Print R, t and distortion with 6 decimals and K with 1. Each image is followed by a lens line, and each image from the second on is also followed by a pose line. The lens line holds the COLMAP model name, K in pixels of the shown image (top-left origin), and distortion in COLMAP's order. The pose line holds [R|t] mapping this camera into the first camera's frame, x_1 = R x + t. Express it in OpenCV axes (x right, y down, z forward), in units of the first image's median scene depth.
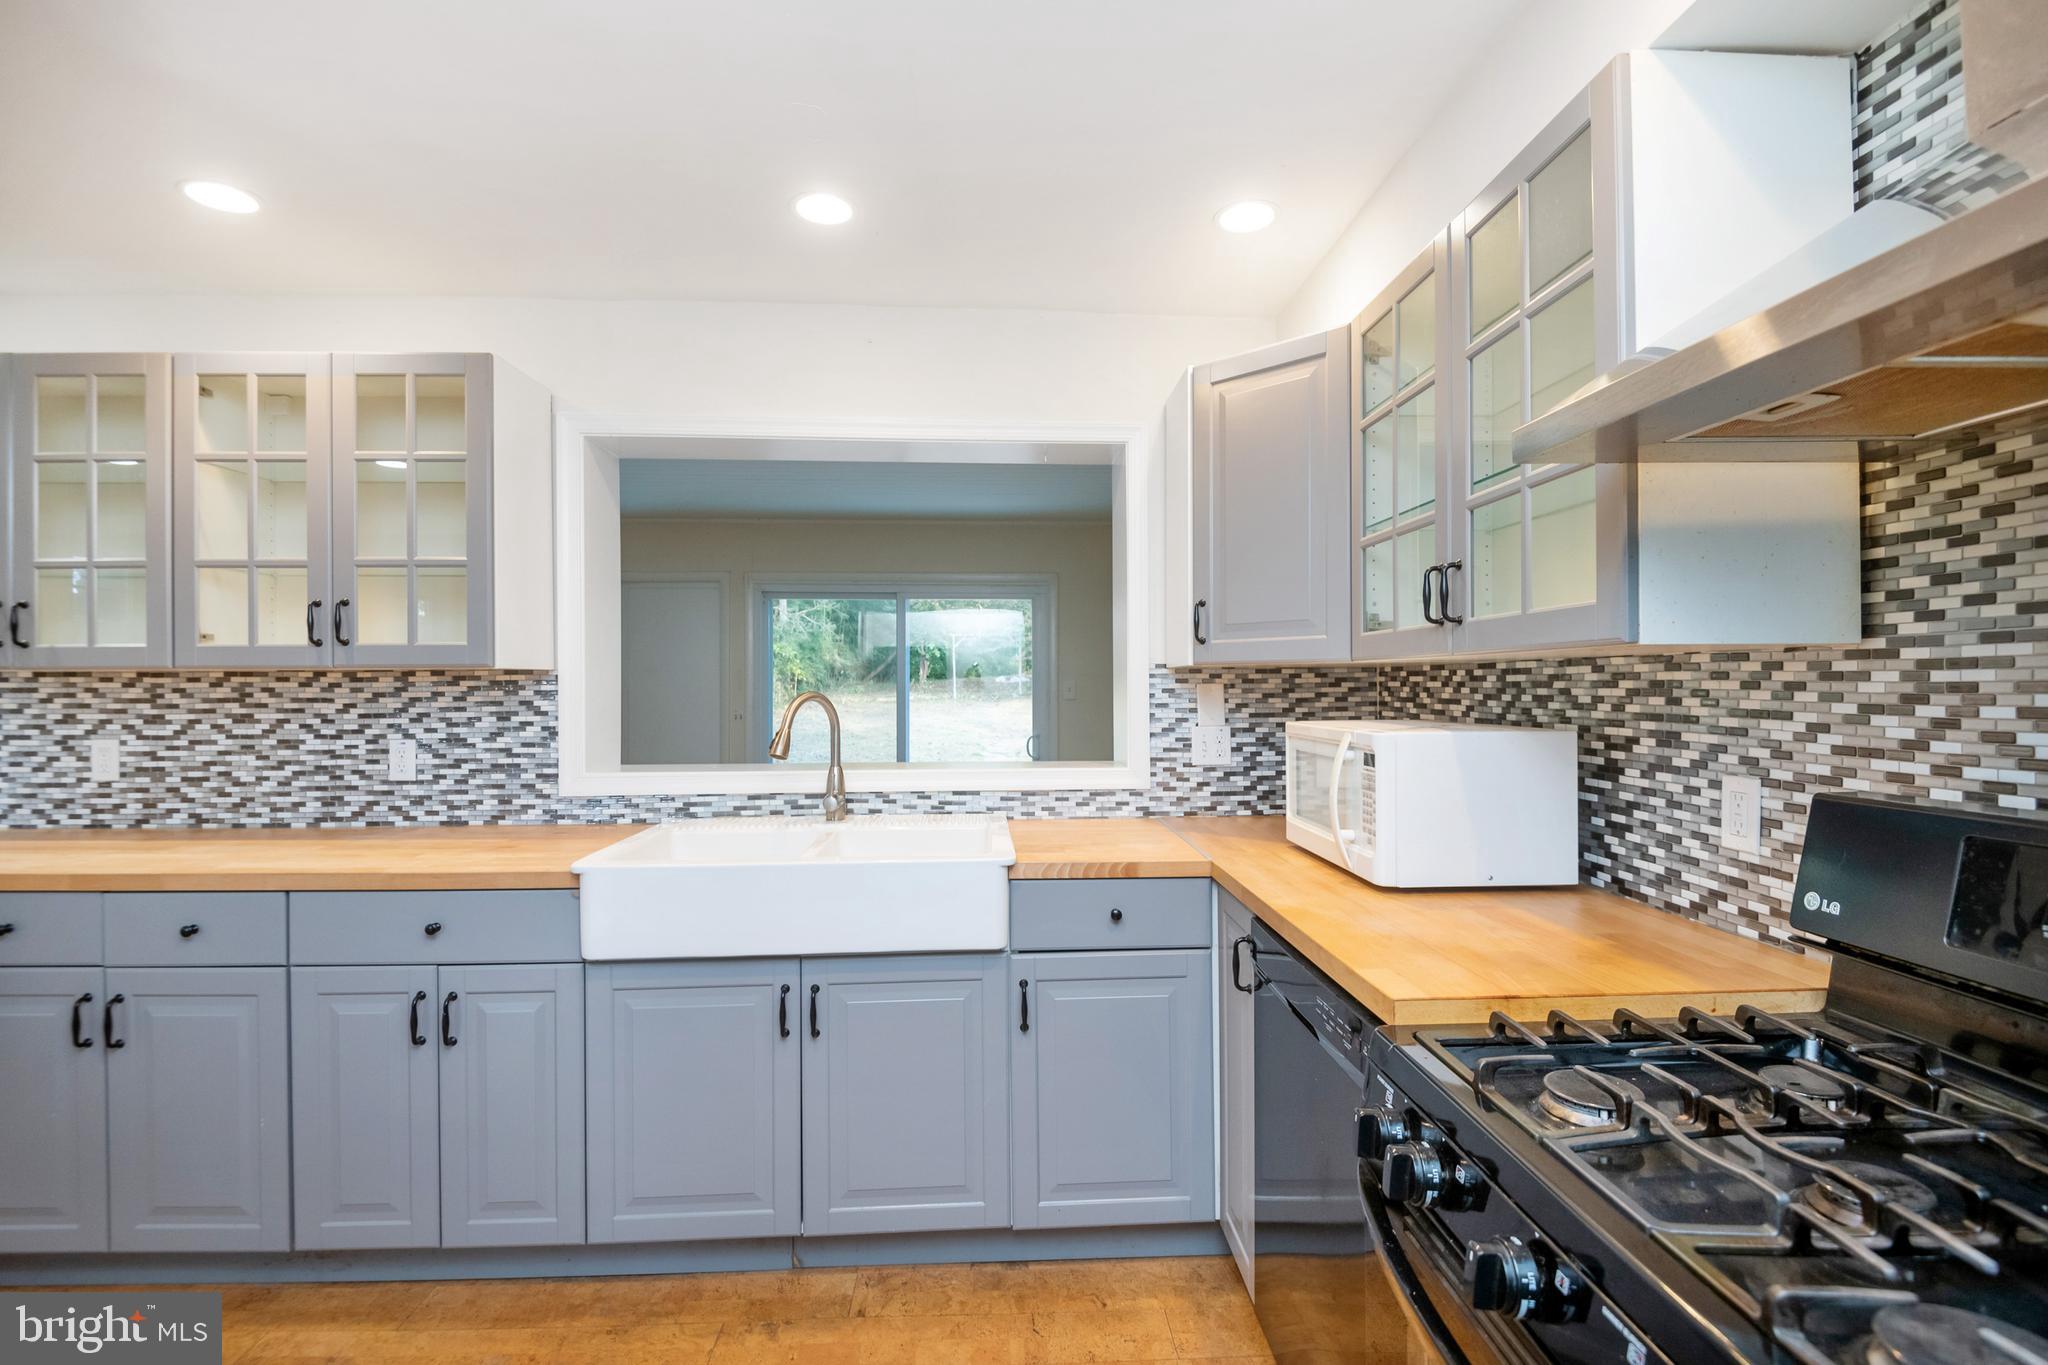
lens RADIAL K [[941.5, 0, 1009.7], [0, 941.5, 686.1], [0, 0, 1]] dist [0.000292, -0.011993]
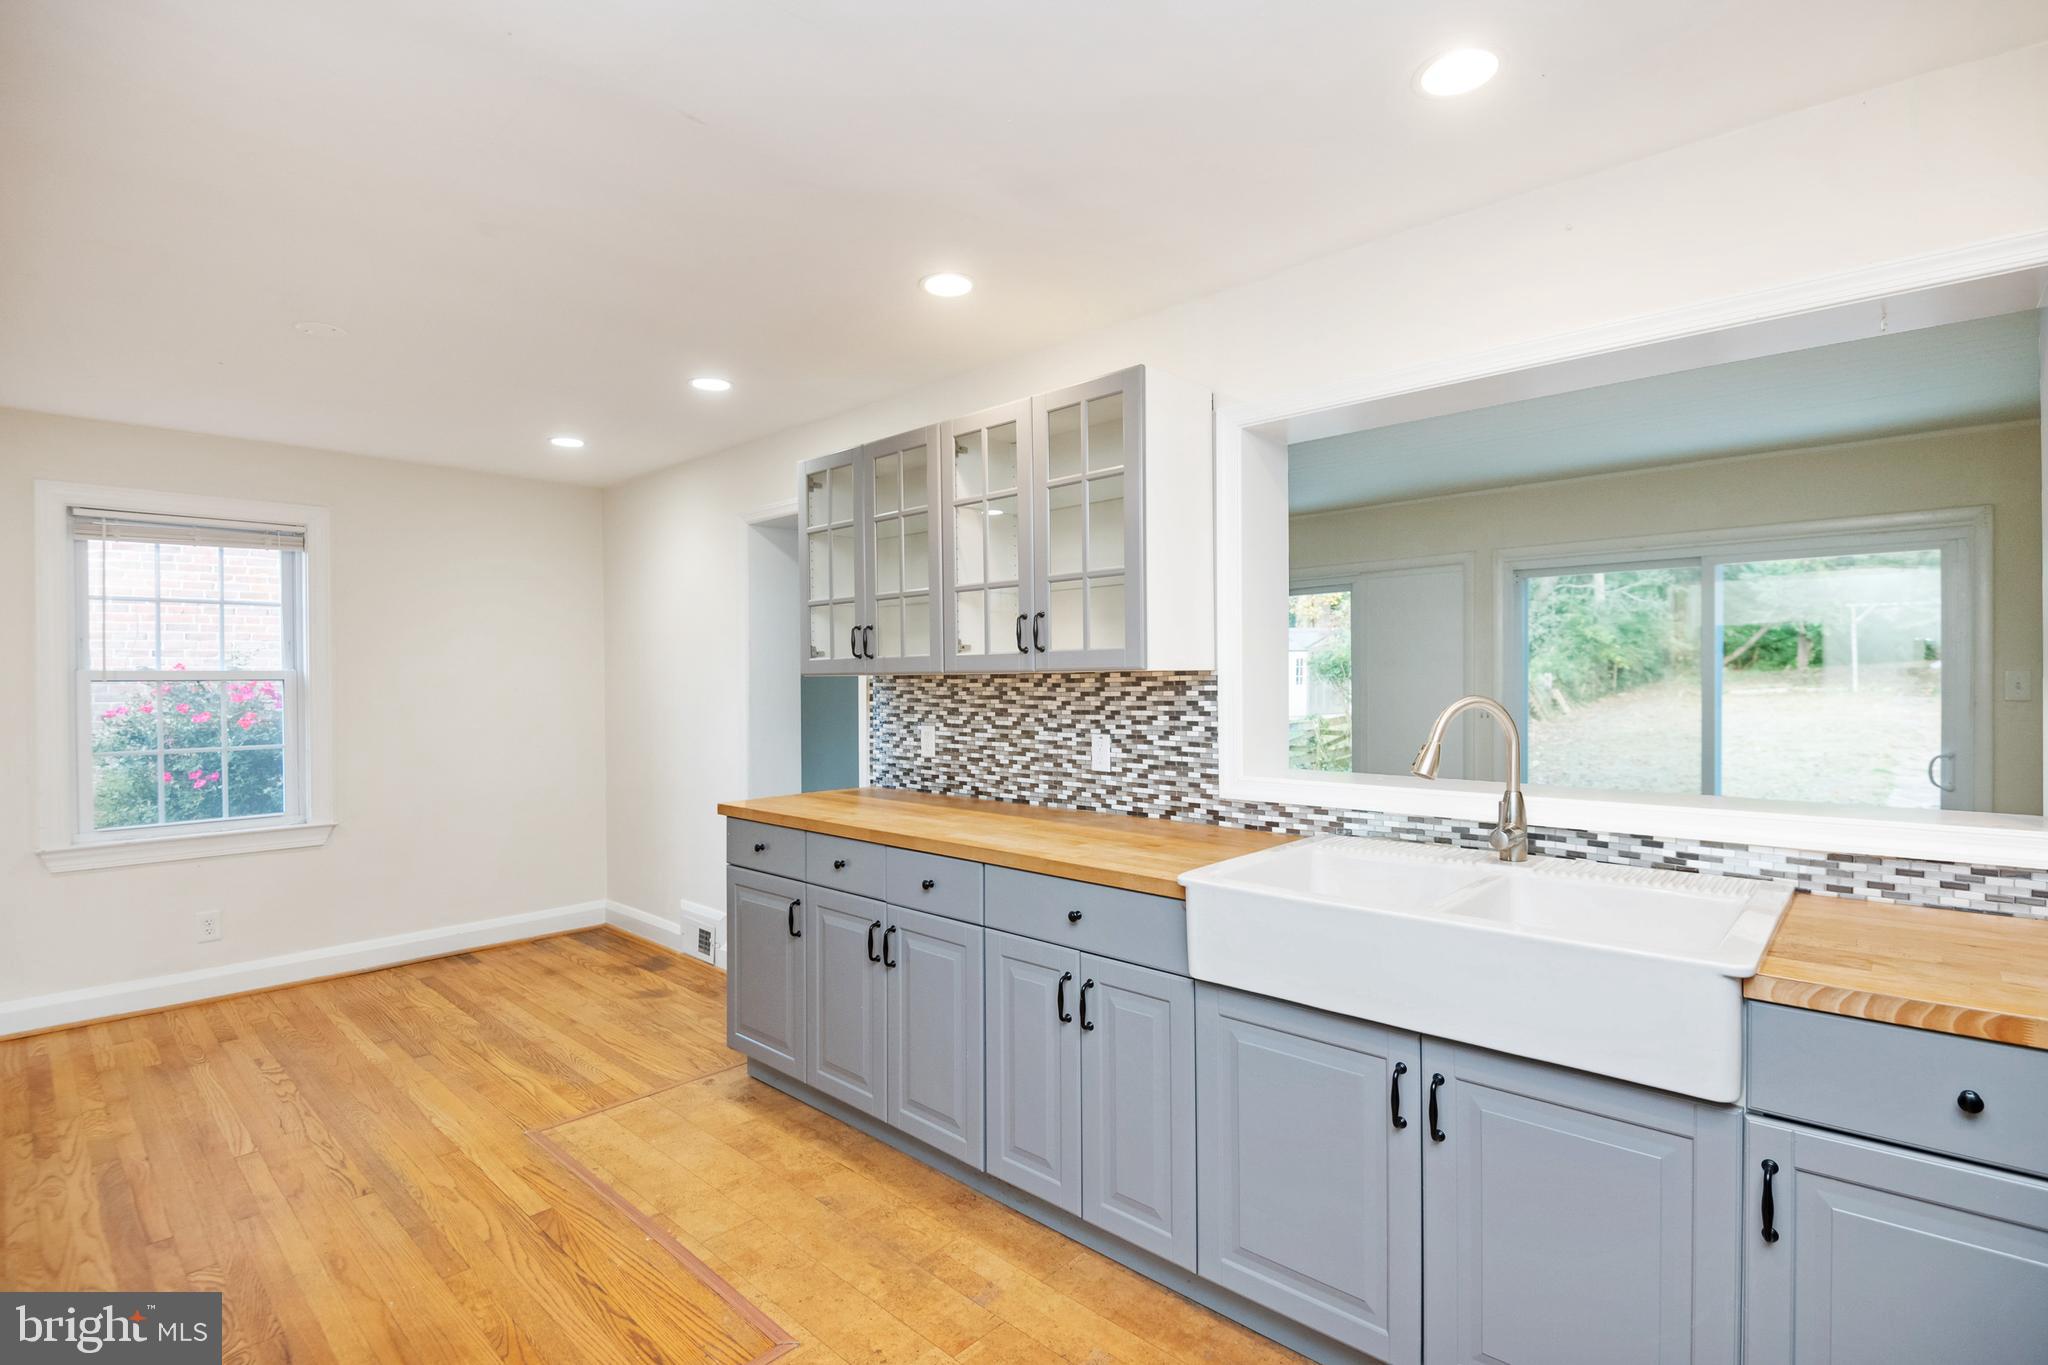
lens RADIAL K [[941.5, 0, 1036.3], [0, 941.5, 679.5], [0, 0, 1]] dist [0.000292, -0.011993]
pose [[0.701717, -0.001402, -0.712455, 0.091115], [0.005440, 0.999979, 0.003391, -0.012038], [0.712435, -0.006255, 0.701710, 0.169571]]
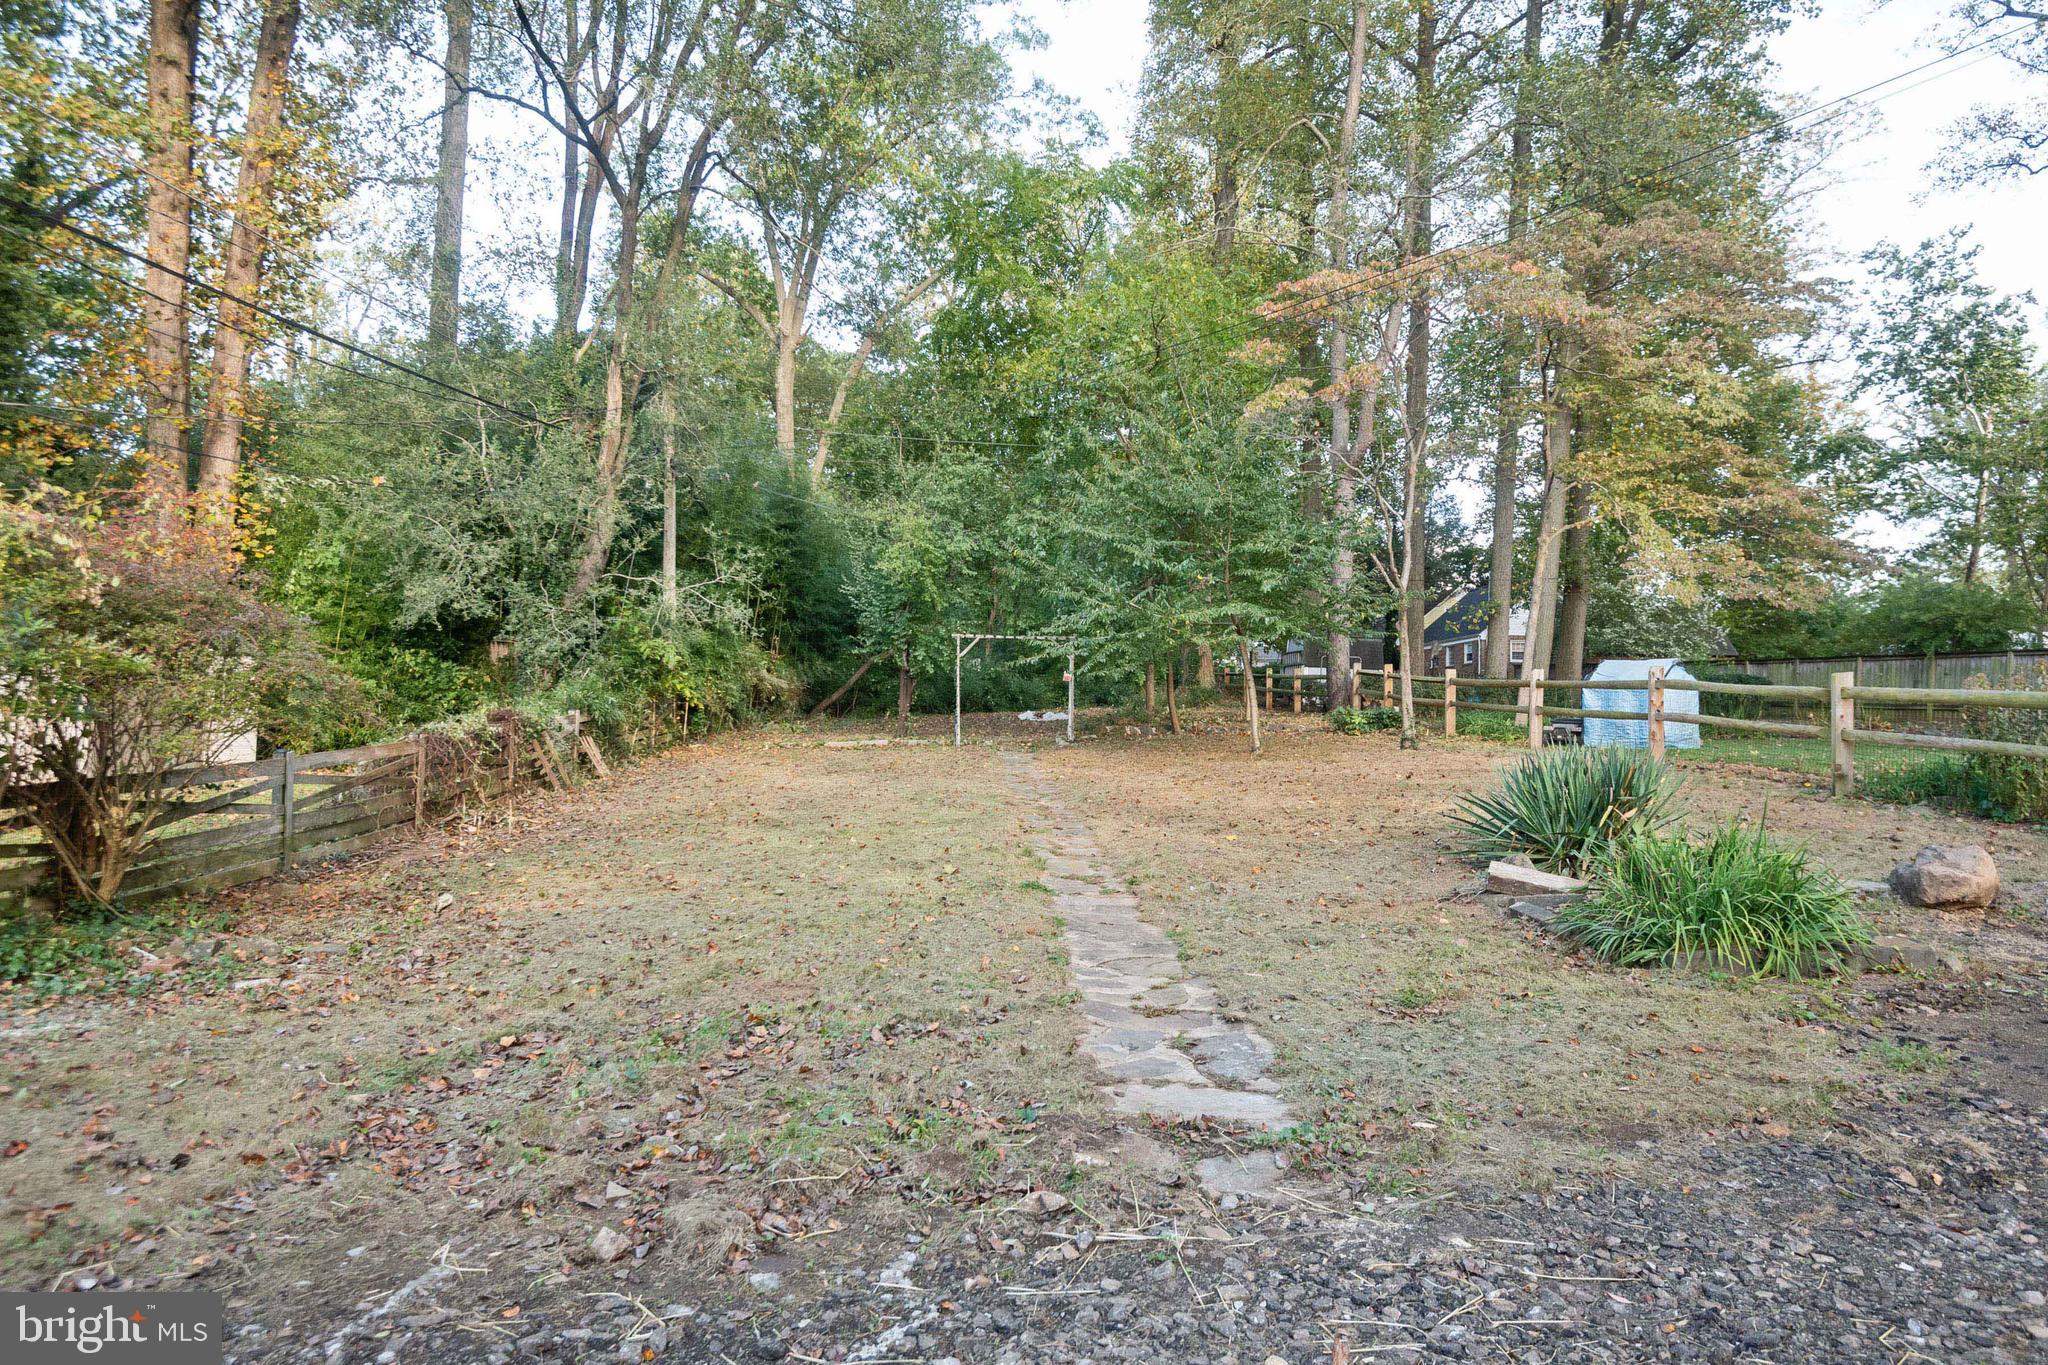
lens RADIAL K [[1172.5, 0, 1010.1], [0, 1172.5, 685.4], [0, 0, 1]] dist [0.005068, 0.000022]
pose [[0.999787, 0.019558, -0.006553, -0.167135], [-0.019781, 0.999157, -0.035965, 0.016515], [0.005844, 0.036087, 0.999332, 1.997164]]
